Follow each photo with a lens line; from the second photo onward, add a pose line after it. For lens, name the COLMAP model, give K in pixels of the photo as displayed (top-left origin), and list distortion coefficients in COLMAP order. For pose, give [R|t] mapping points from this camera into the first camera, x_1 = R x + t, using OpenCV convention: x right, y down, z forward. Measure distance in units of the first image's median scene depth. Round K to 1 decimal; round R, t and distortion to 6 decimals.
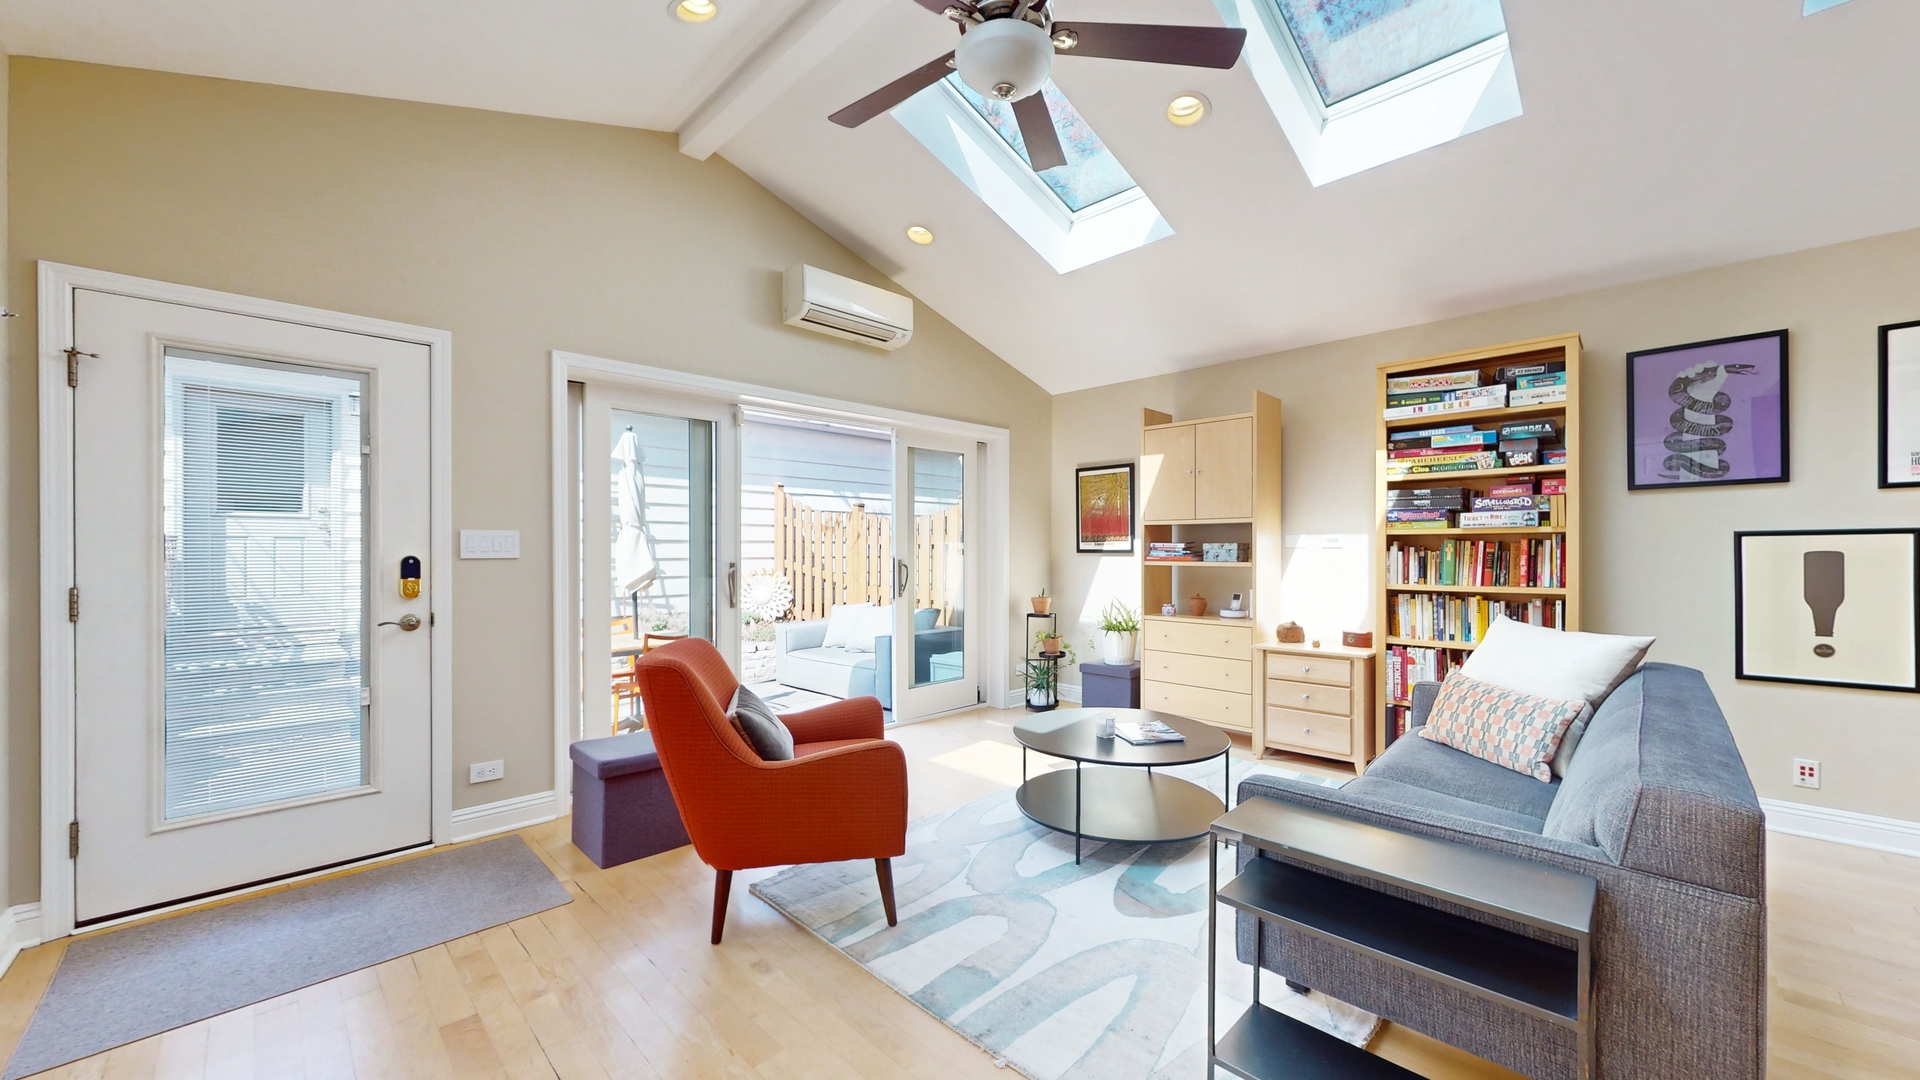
lens RADIAL K [[713.3, 0, 967.9], [0, 713.3, 545.7], [0, 0, 1]] dist [0.000756, 0.000365]
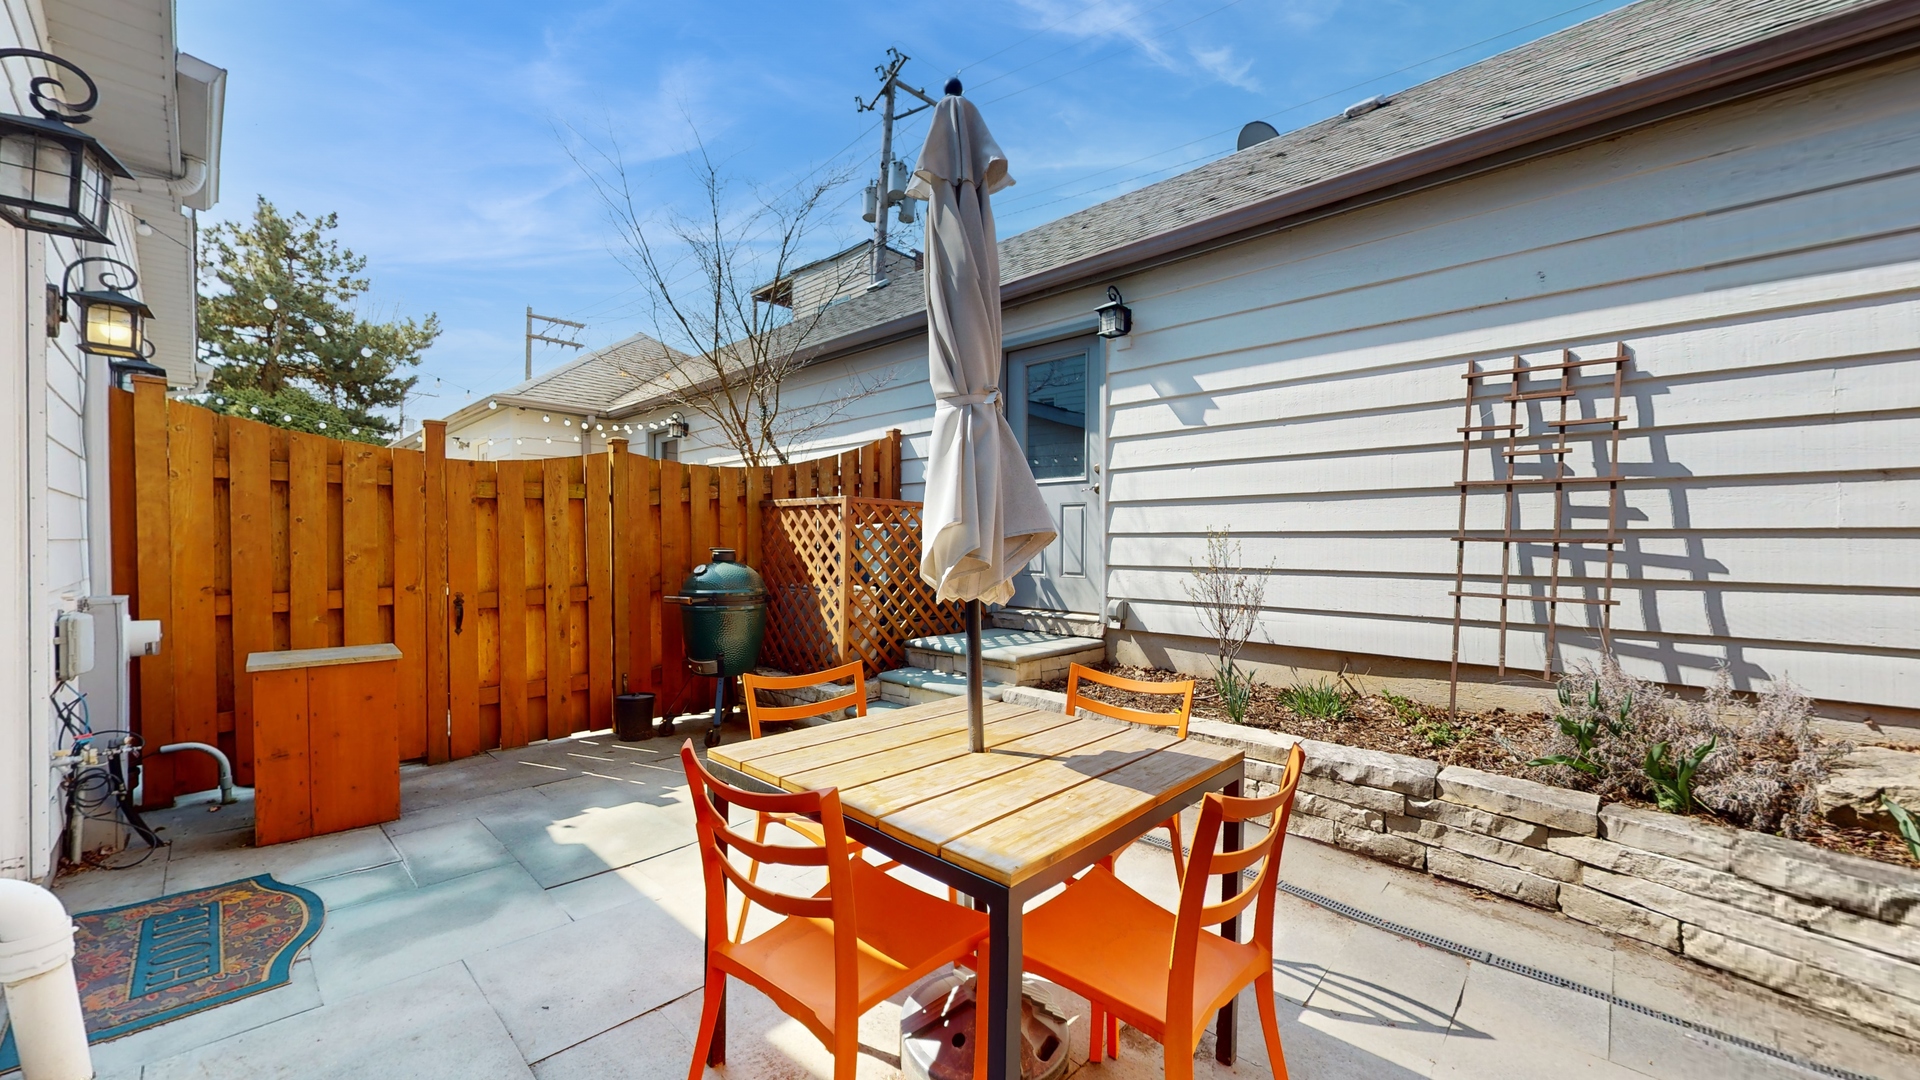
lens RADIAL K [[713.3, 0, 961.2], [0, 713.3, 542.9], [0, 0, 1]] dist [0.000756, 0.000365]
pose [[0.033419, 0.006688, -0.999419, -0.092659], [0.008224, 0.999942, 0.006967, 0.018779], [0.999408, -0.008452, 0.033362, 0.622027]]
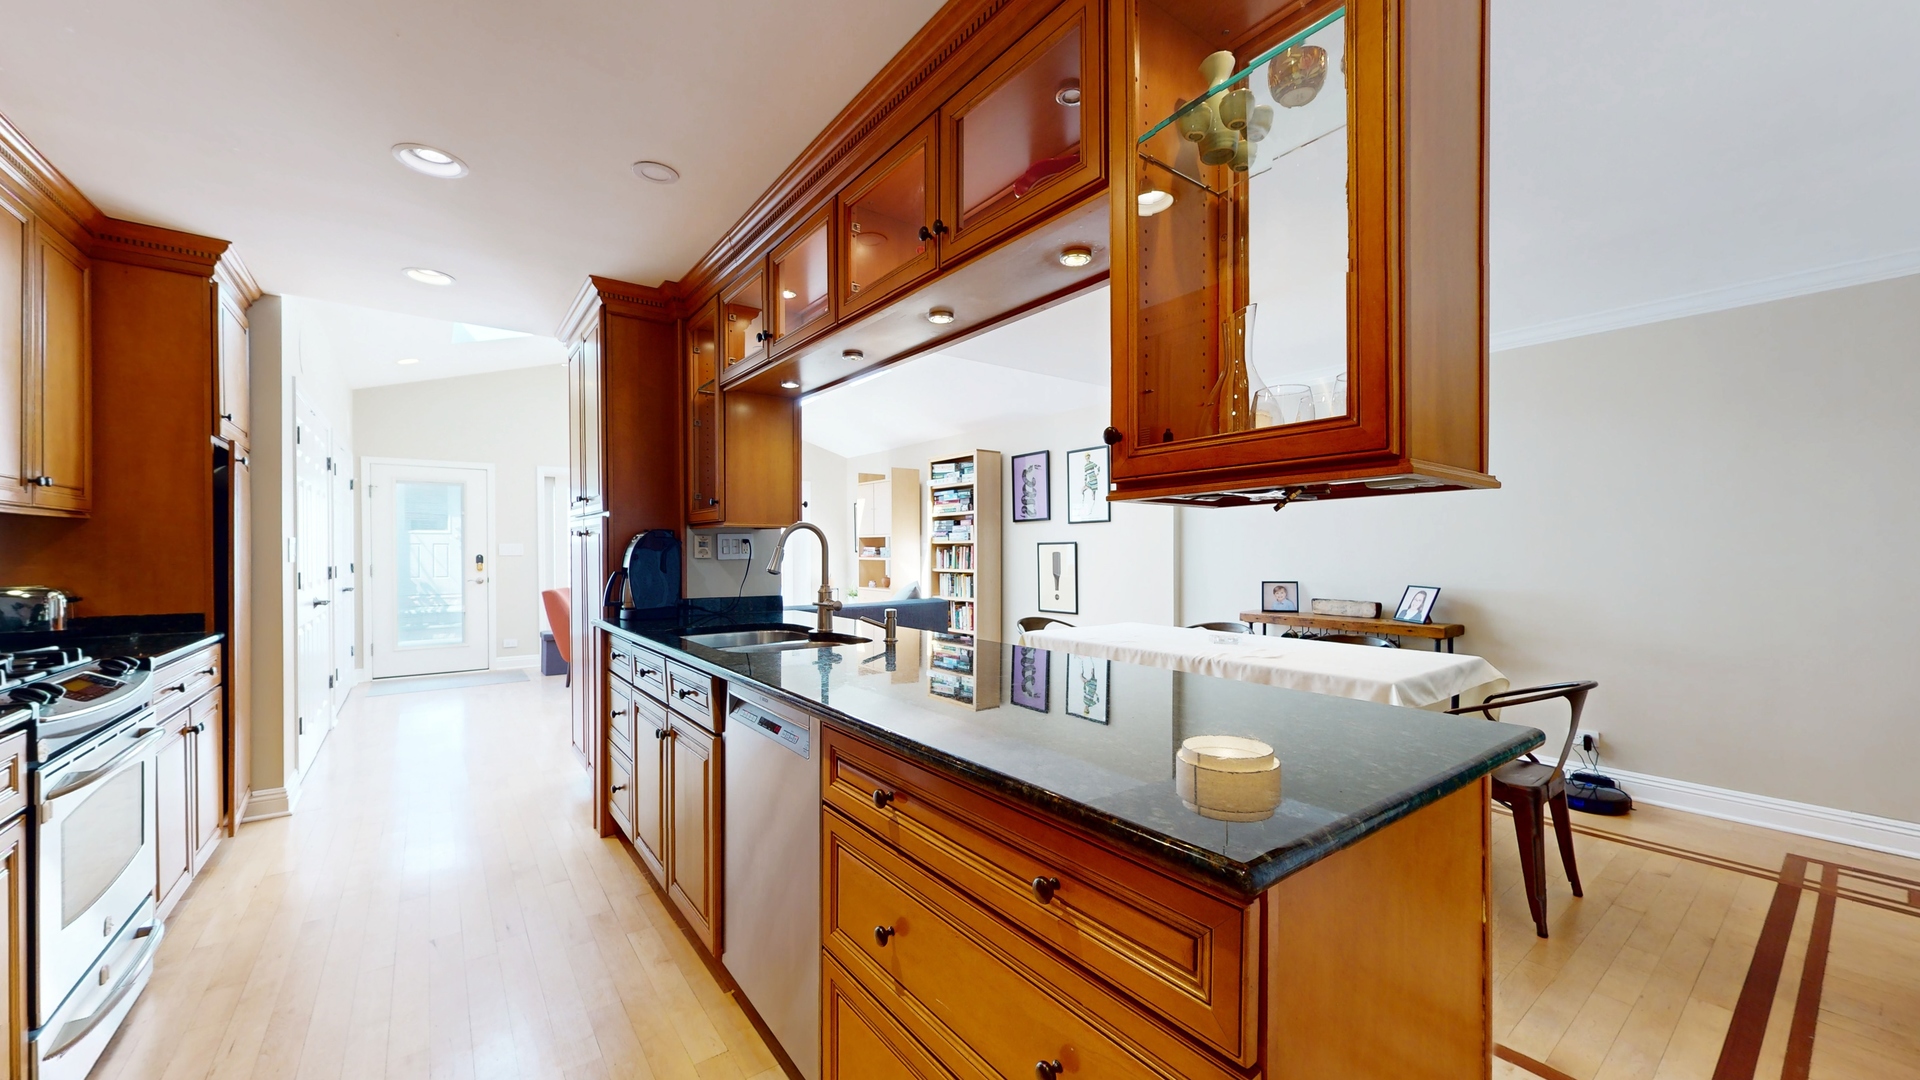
lens RADIAL K [[713.3, 0, 961.3], [0, 713.3, 553.3], [0, 0, 1]] dist [0.000756, 0.000365]
pose [[0.990459, -0.000454, -0.137805, 1.036929], [0.001891, 0.999945, 0.010294, -0.009666], [0.137792, -0.010457, 0.990406, -1.045671]]
